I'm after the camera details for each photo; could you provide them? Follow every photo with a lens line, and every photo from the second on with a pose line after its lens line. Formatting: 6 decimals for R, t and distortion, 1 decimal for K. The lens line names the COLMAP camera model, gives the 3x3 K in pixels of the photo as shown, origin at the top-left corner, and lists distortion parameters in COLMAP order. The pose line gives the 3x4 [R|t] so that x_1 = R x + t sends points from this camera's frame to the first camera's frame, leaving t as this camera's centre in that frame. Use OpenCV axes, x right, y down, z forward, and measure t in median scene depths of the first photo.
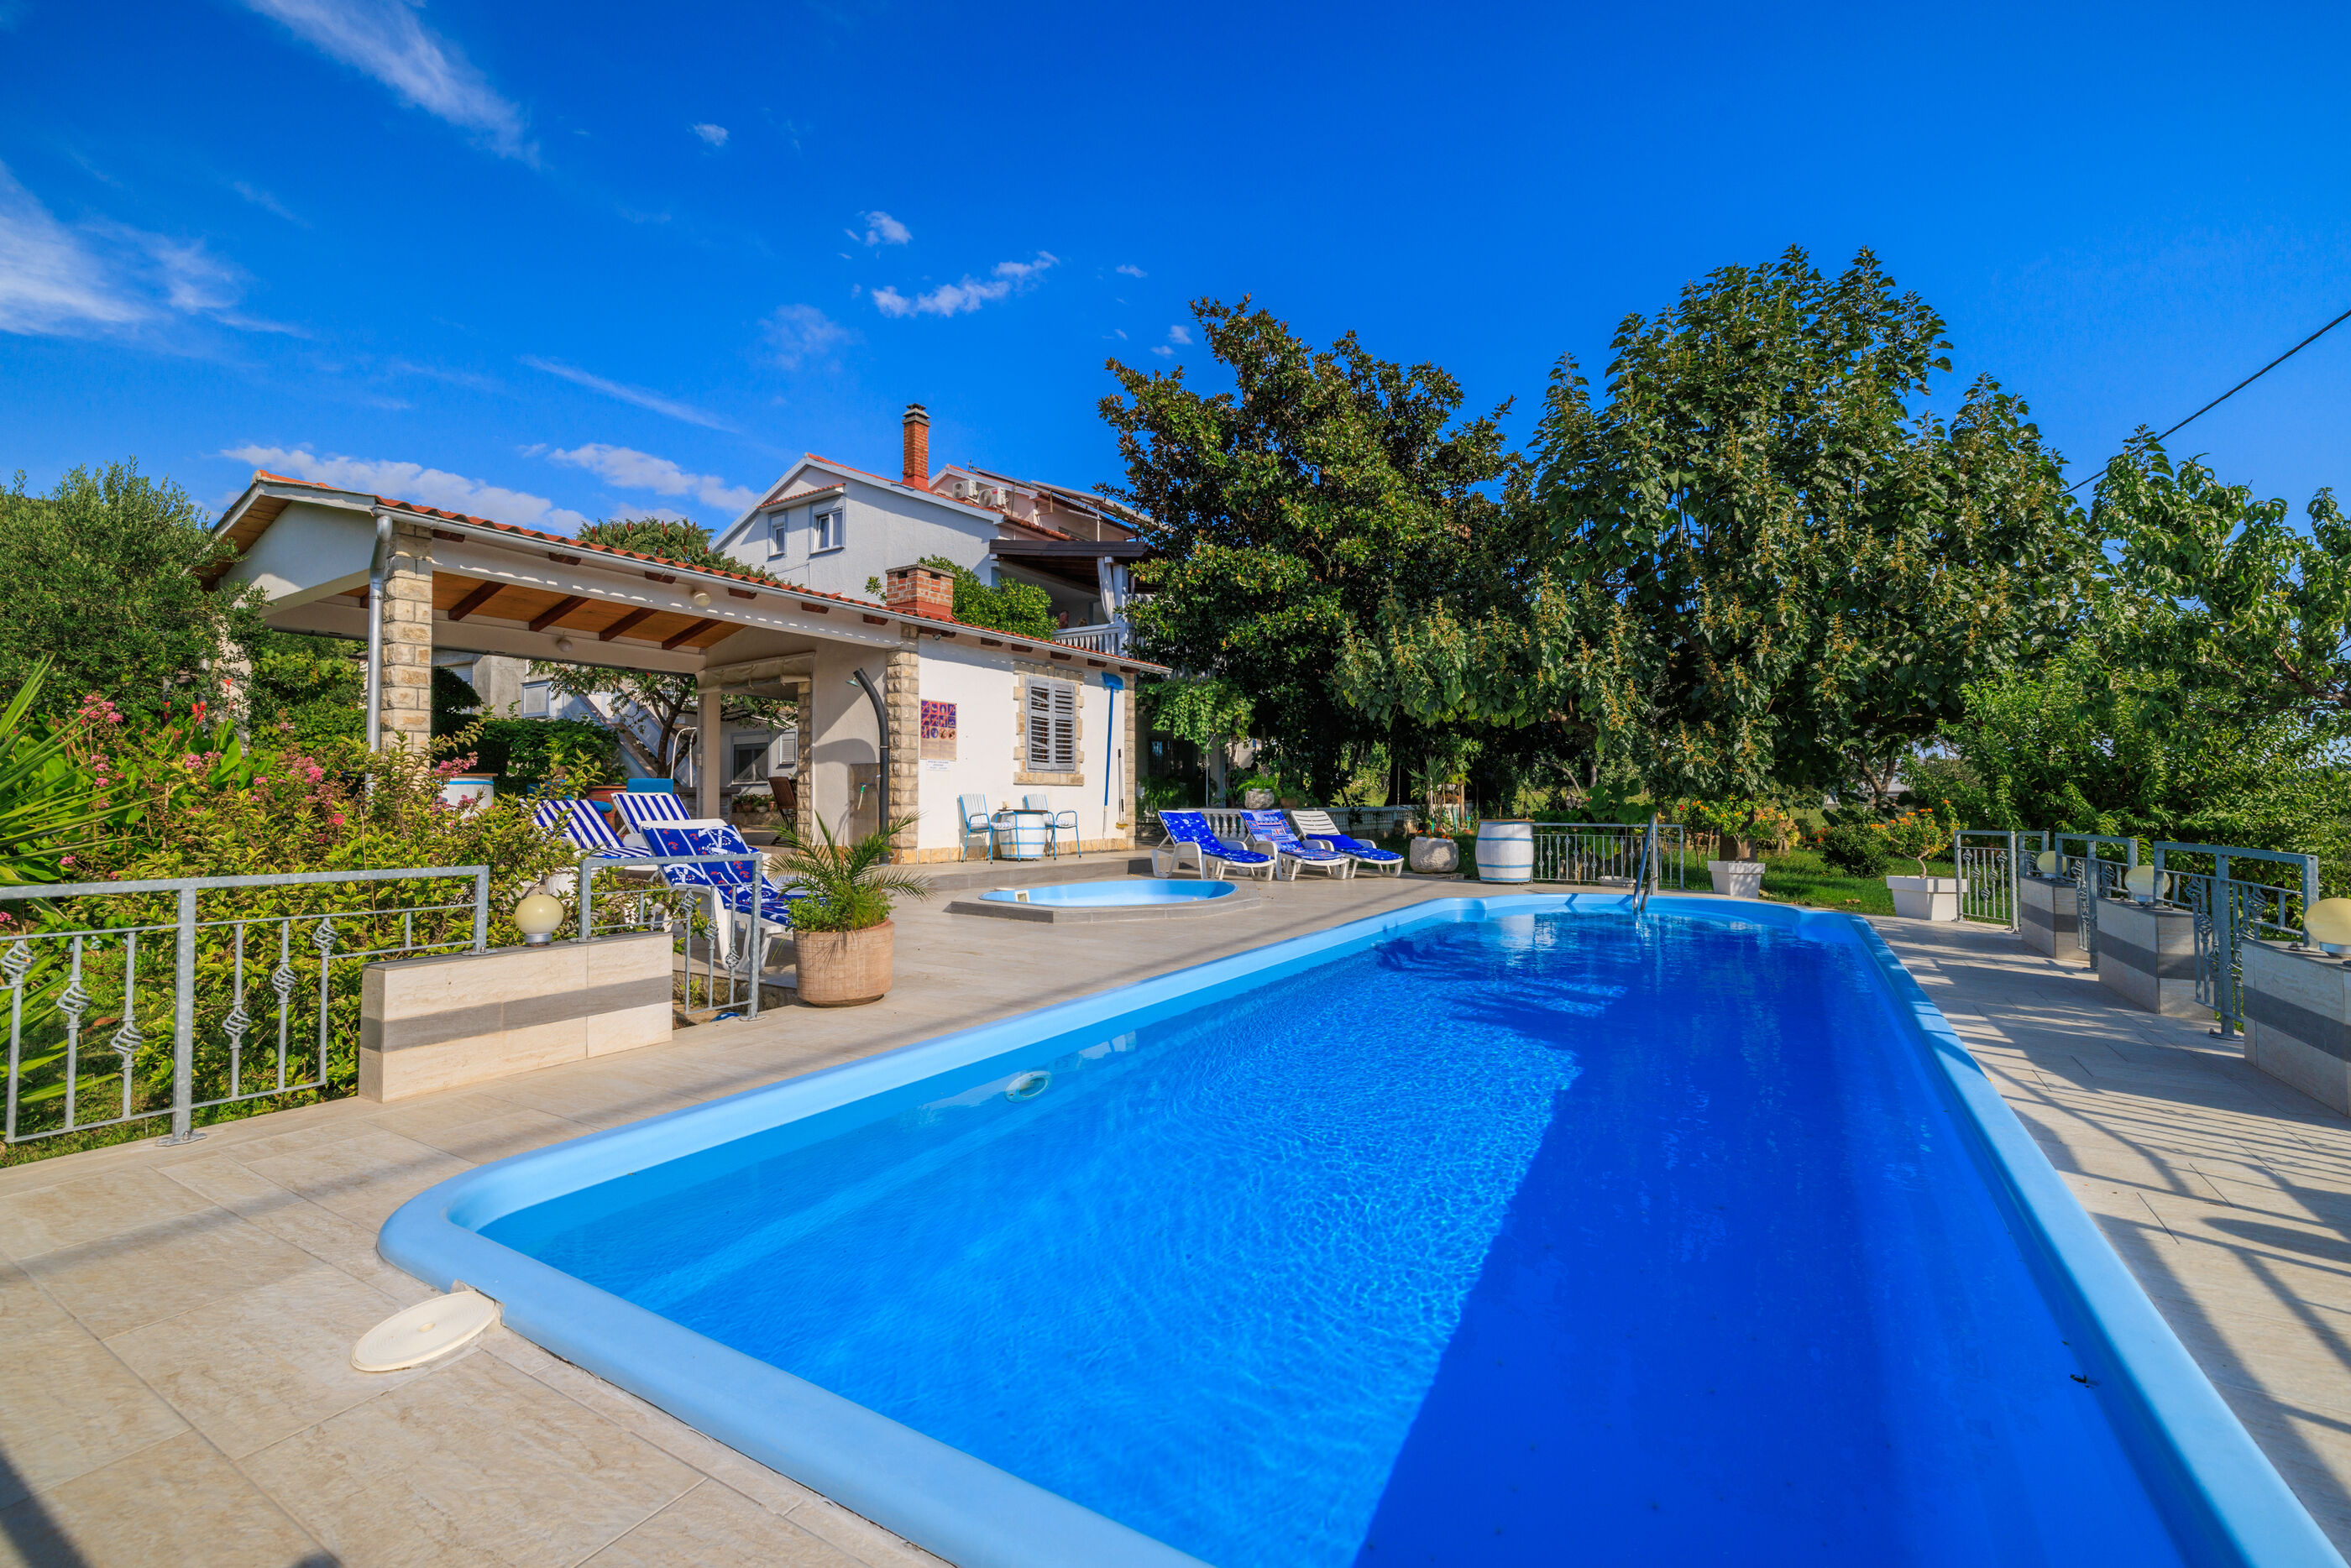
lens RADIAL K [[995.2, 0, 1158.7], [0, 995.2, 762.7], [0, 0, 1]] dist [0.002781, 0.000850]
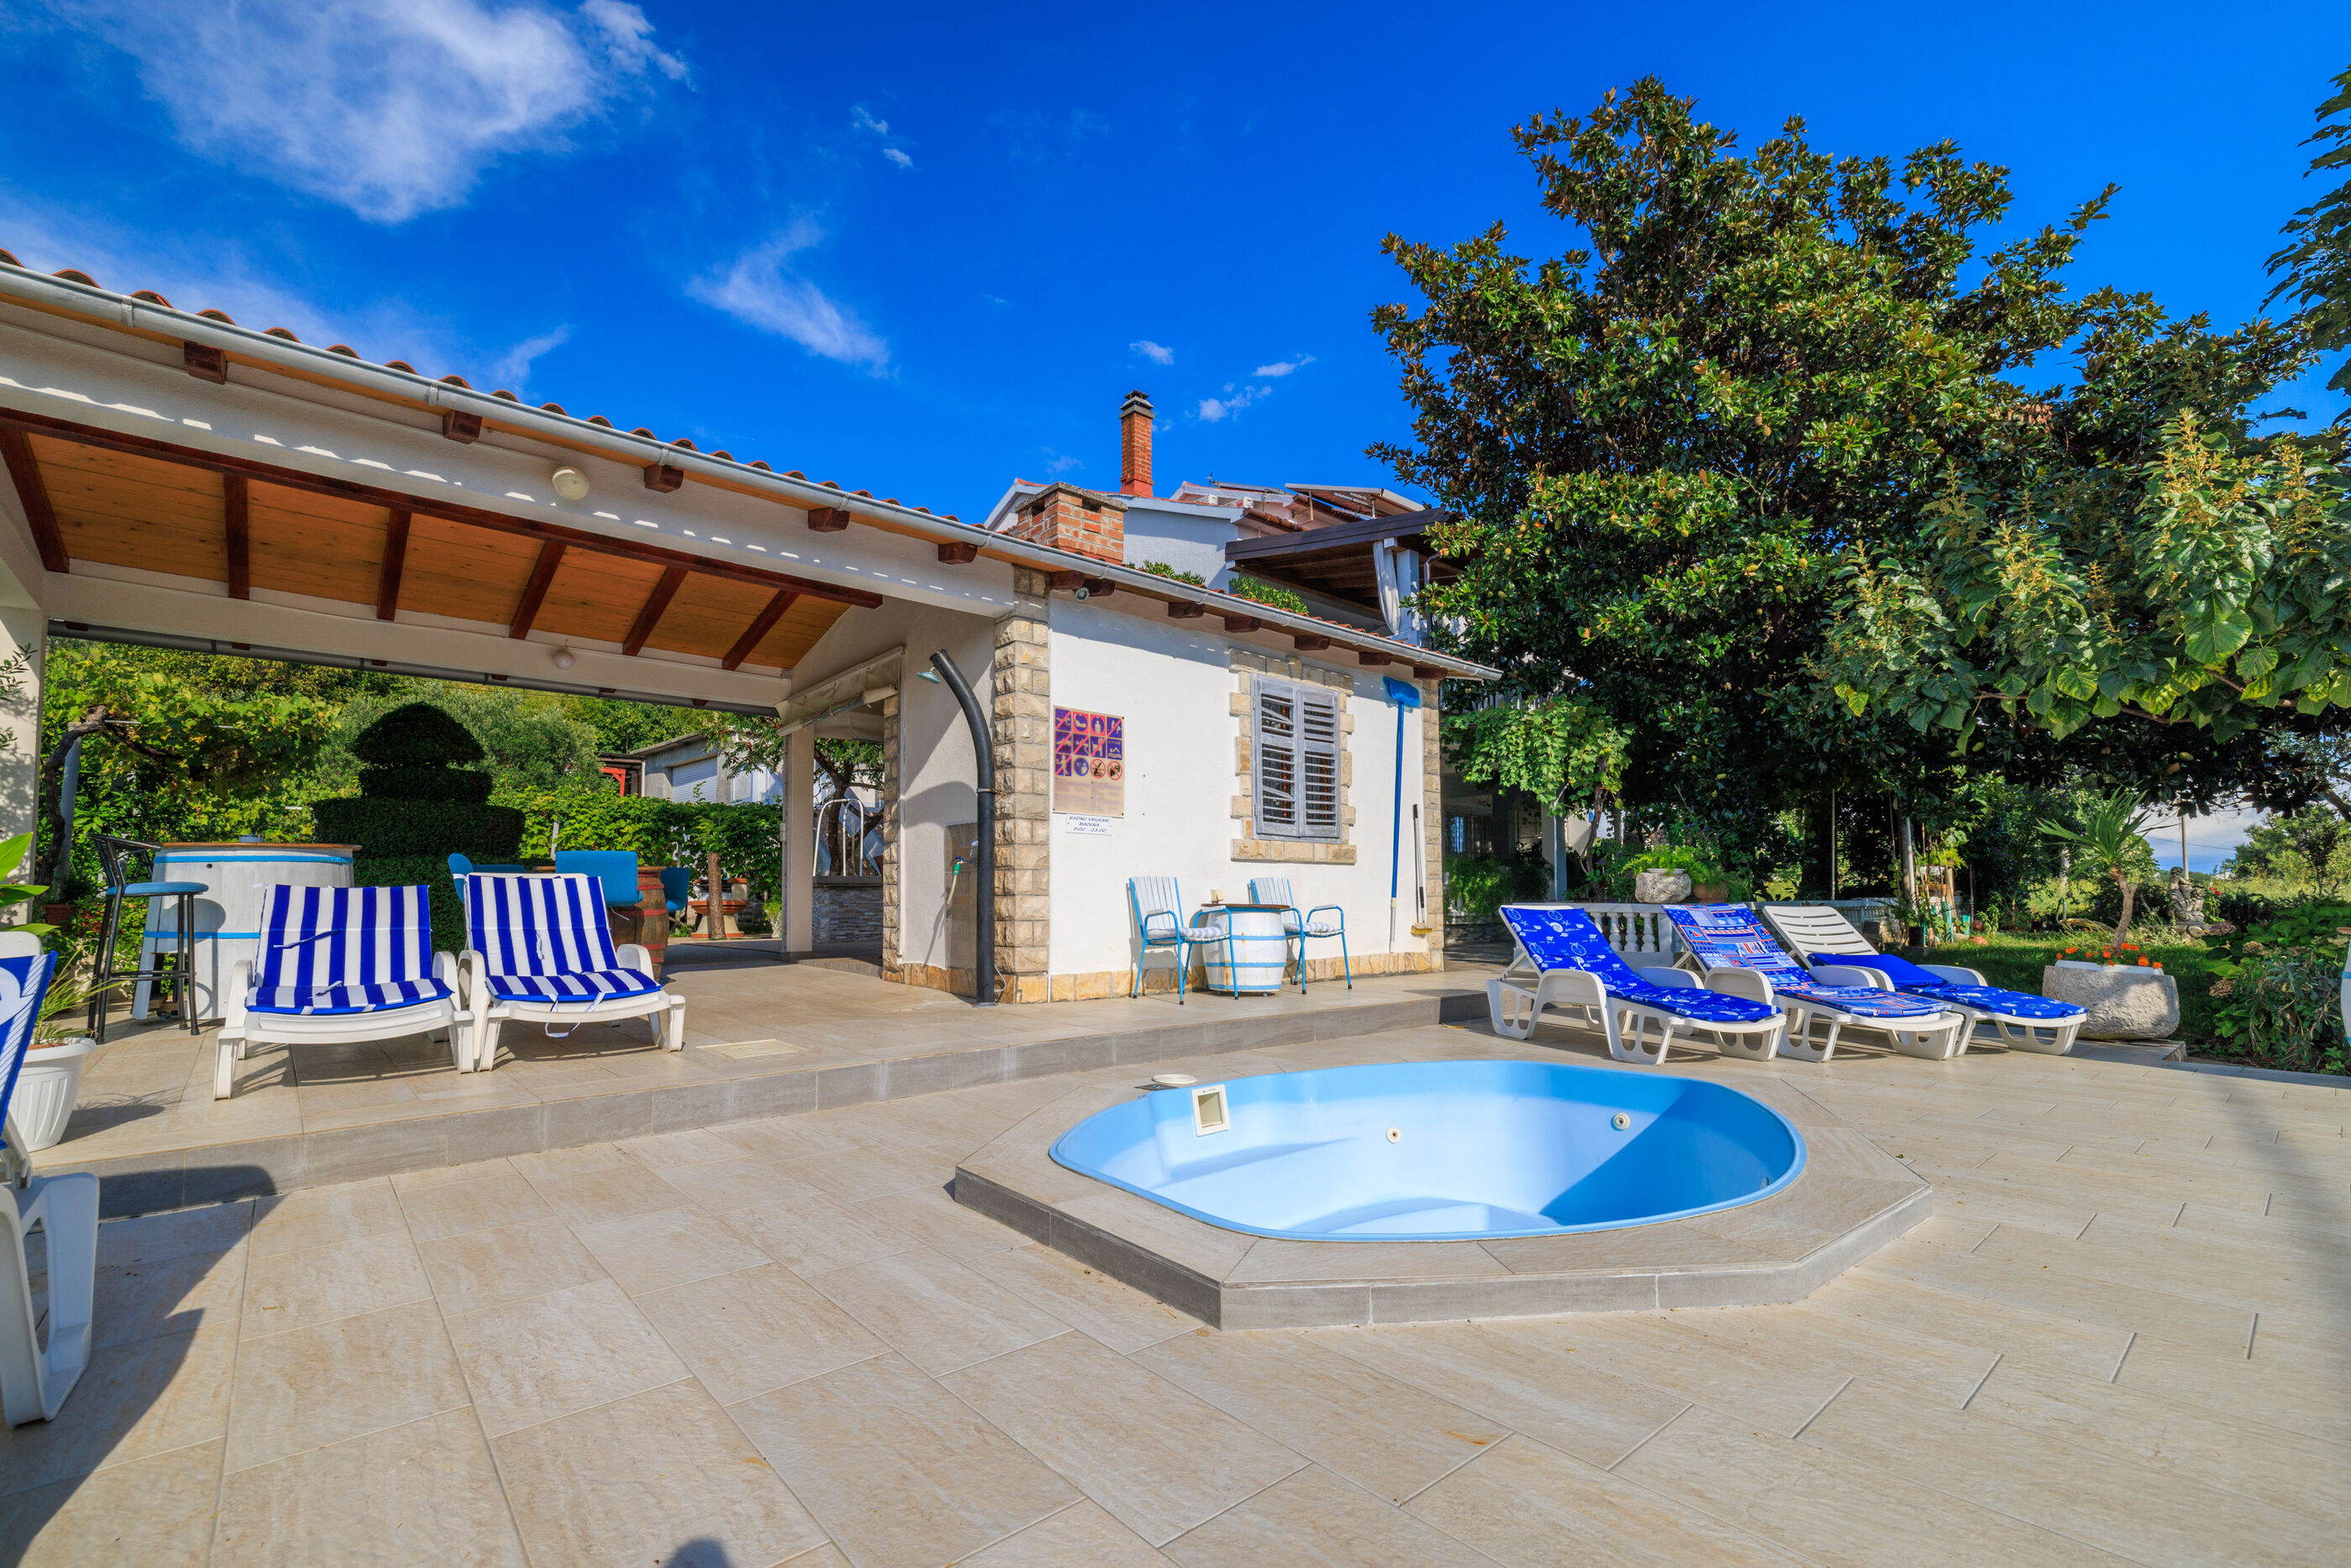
lens RADIAL K [[995.2, 0, 1154.2], [0, 995.2, 852.4], [0, 0, 1]] dist [0.002781, 0.000850]
pose [[0.960761, -0.015243, -0.276960, -0.028727], [0.013382, 0.999873, -0.008610, 0.021570], [0.277056, 0.004566, 0.960843, 0.435580]]
